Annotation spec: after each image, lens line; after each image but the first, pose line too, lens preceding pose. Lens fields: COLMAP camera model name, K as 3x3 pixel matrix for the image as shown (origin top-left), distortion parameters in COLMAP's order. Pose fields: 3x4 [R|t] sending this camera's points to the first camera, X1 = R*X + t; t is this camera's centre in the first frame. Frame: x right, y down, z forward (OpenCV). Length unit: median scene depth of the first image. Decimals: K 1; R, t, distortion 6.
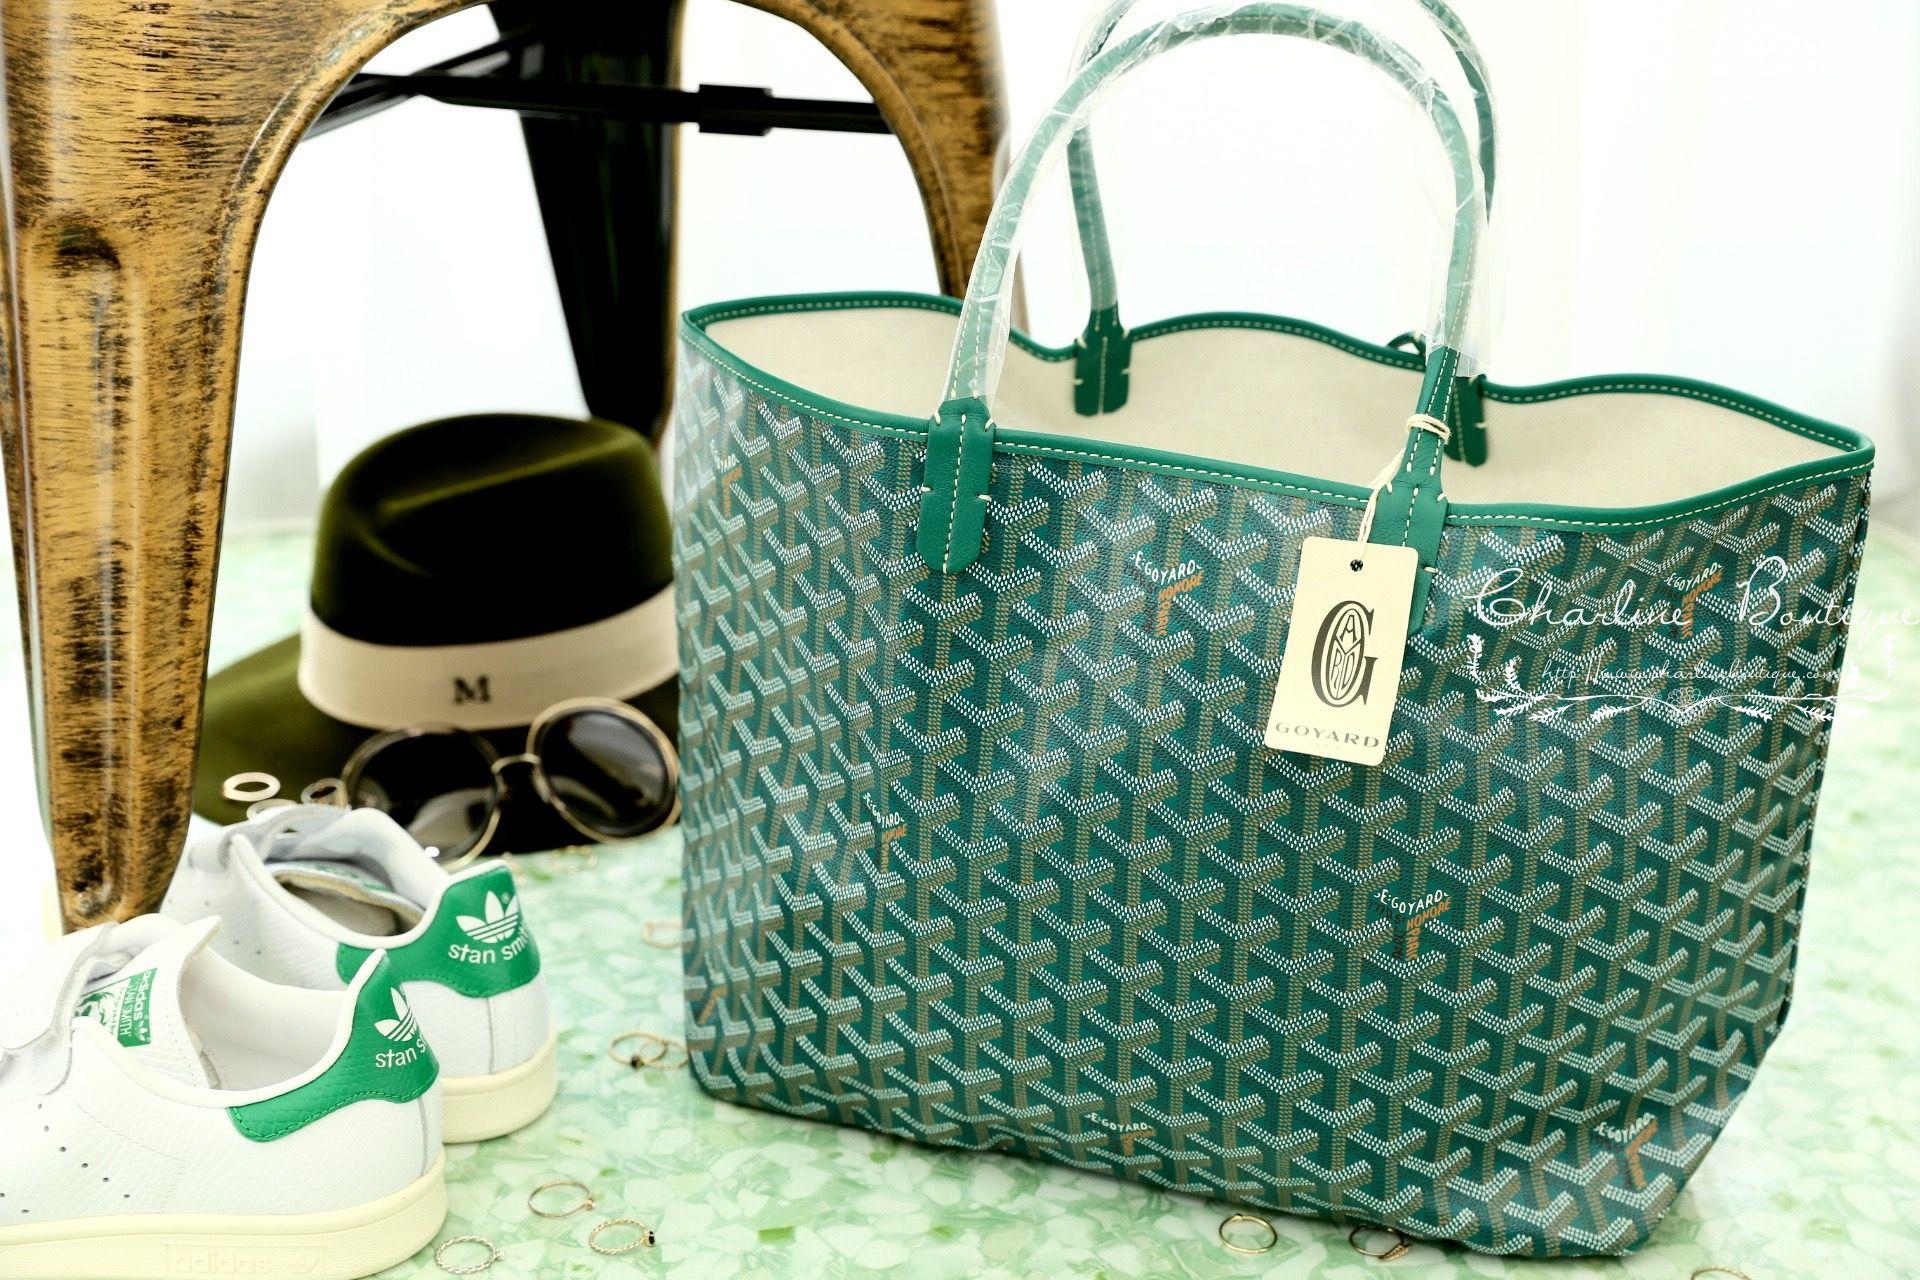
lens RADIAL K [[2638.8, 0, 957.6], [0, 2638.8, 645.2], [0, 0, 1]] dist [0.056848, 0.000000]
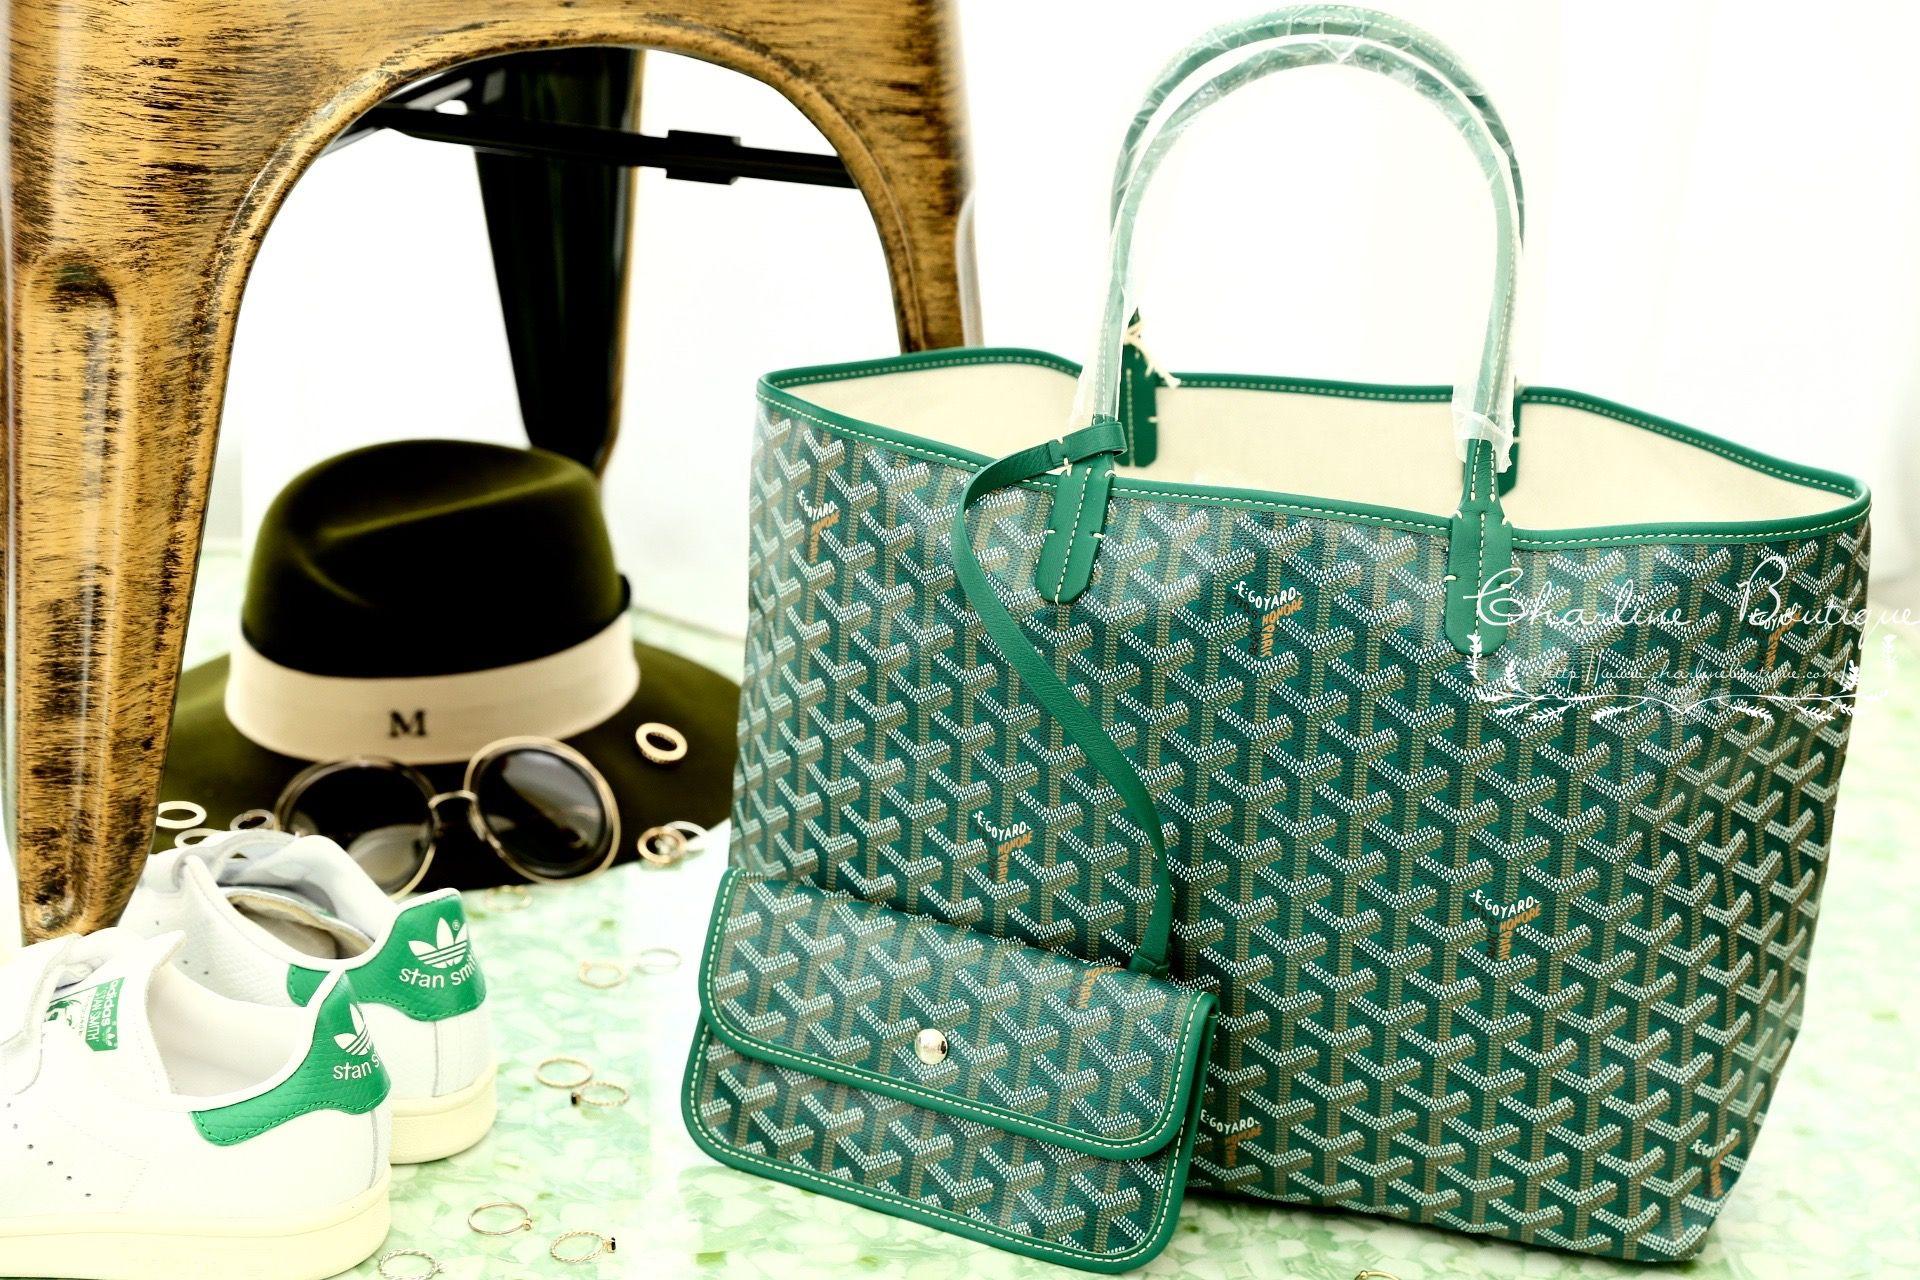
lens RADIAL K [[3175.2, 0, 967.1], [0, 3175.2, 649.5], [0, 0, 1]] dist [0.097073, 0.000000]
pose [[0.999141, 0.036380, 0.019824, -0.000913], [-0.036055, 0.999213, -0.016525, 0.001803], [-0.020409, 0.015796, 0.999667, -0.252101]]
